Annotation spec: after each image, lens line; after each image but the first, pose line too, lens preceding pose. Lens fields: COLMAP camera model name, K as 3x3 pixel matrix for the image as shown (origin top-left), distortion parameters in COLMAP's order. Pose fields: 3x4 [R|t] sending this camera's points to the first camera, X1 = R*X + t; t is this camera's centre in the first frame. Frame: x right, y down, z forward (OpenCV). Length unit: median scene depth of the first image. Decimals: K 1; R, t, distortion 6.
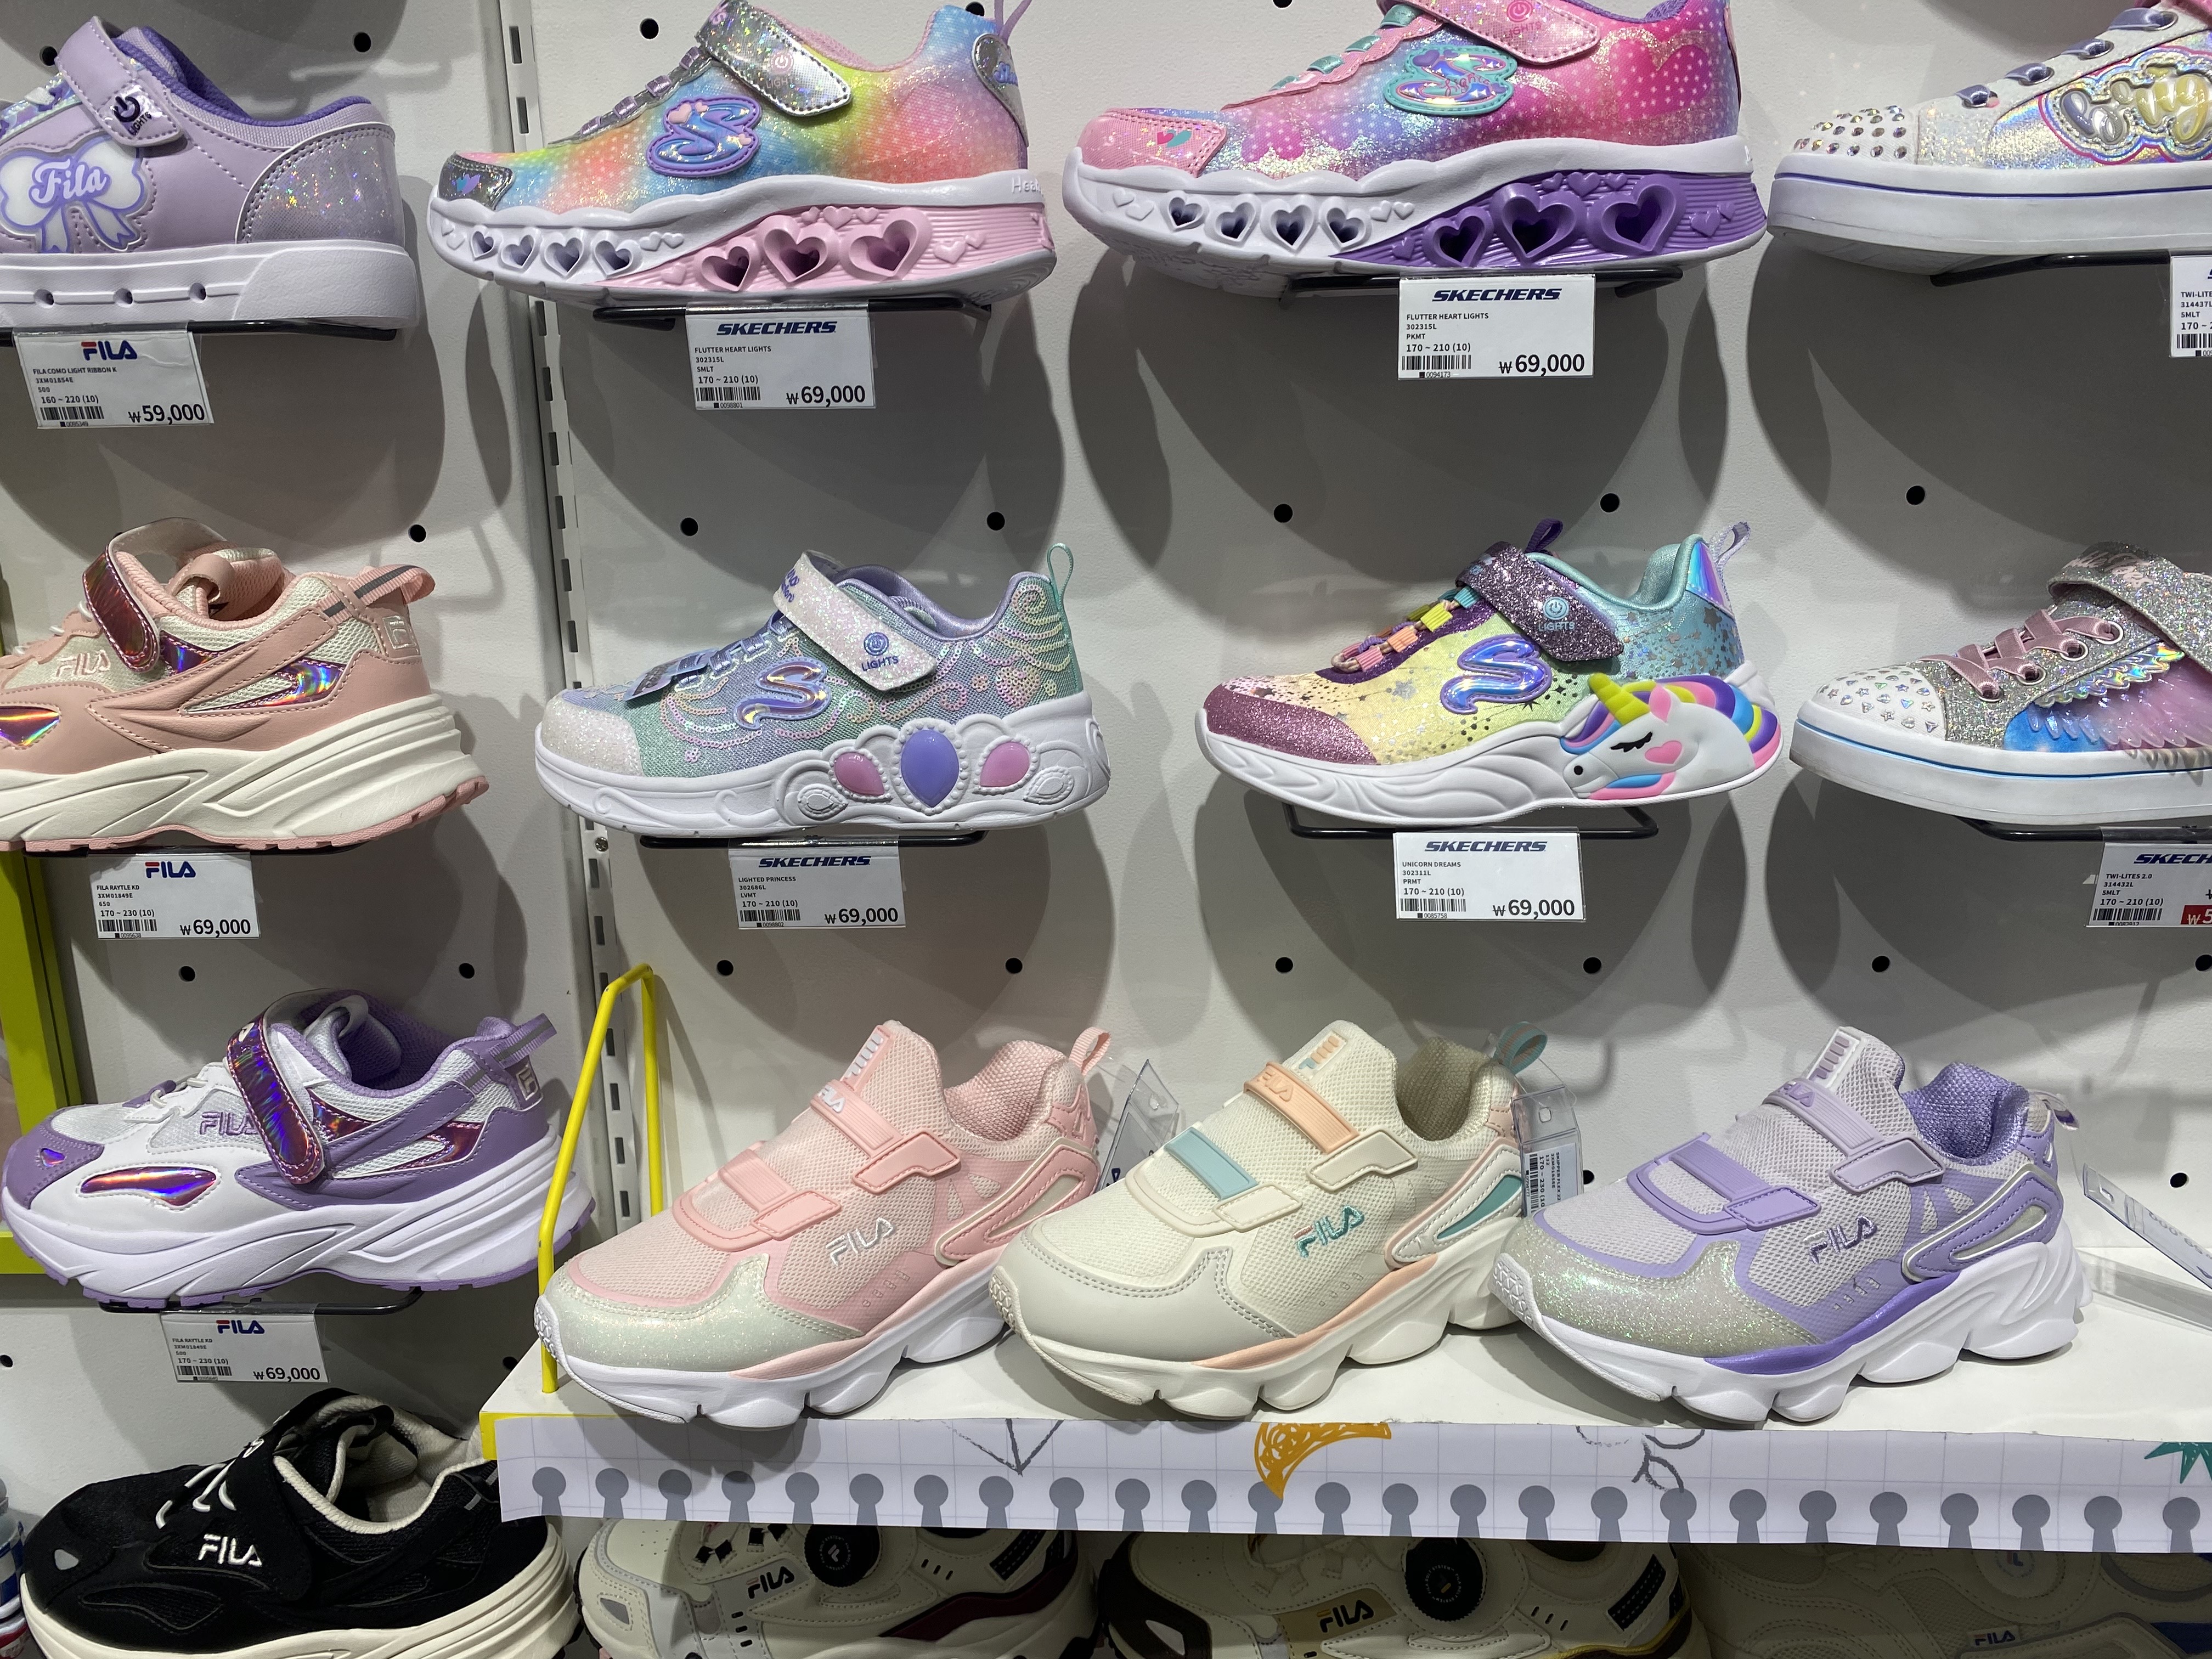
lens RADIAL K [[1696.9, 0, 1099.2], [0, 1696.9, 810.9], [0, 0, 1]] dist [0.037716, -0.054226]
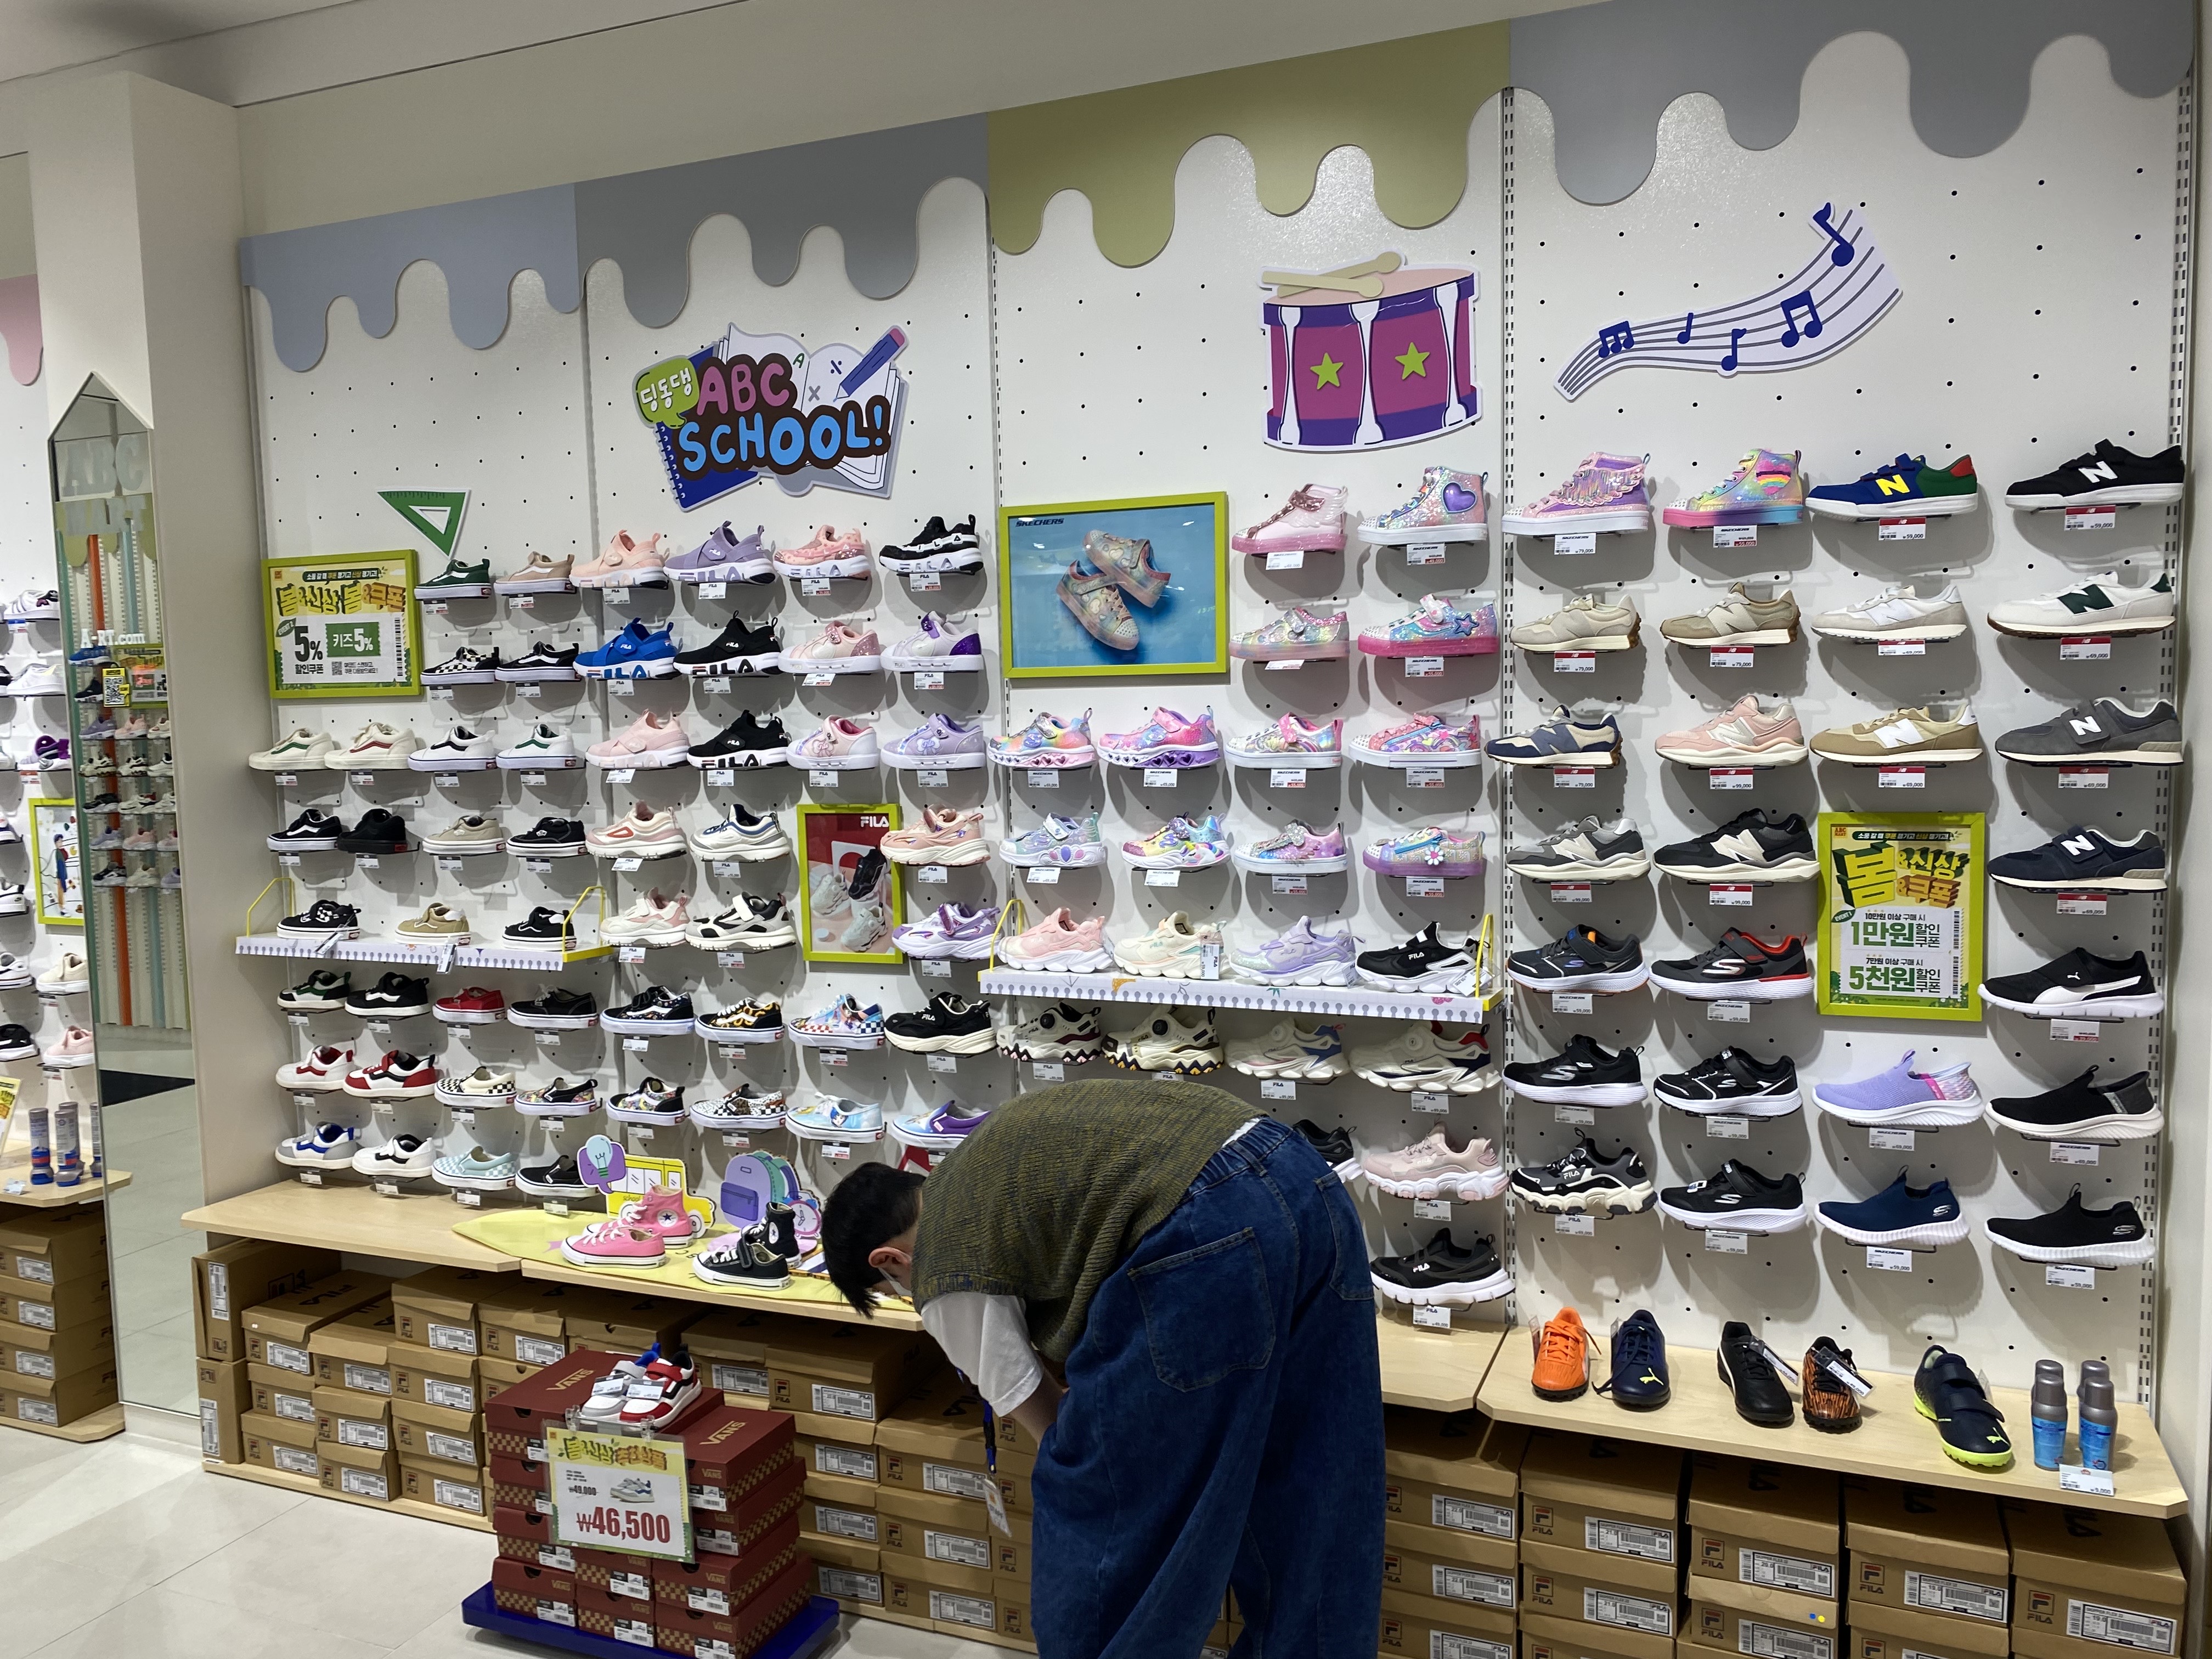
lens RADIAL K [[1696.9, 0, 1046.5], [0, 1696.9, 835.1], [0, 0, 1]] dist [0.037716, -0.054226]
pose [[0.934841, 0.034904, -0.353346, 1.619555], [-0.077792, 0.991112, -0.107910, 0.465790], [0.346439, 0.128366, 0.929248, -3.732596]]
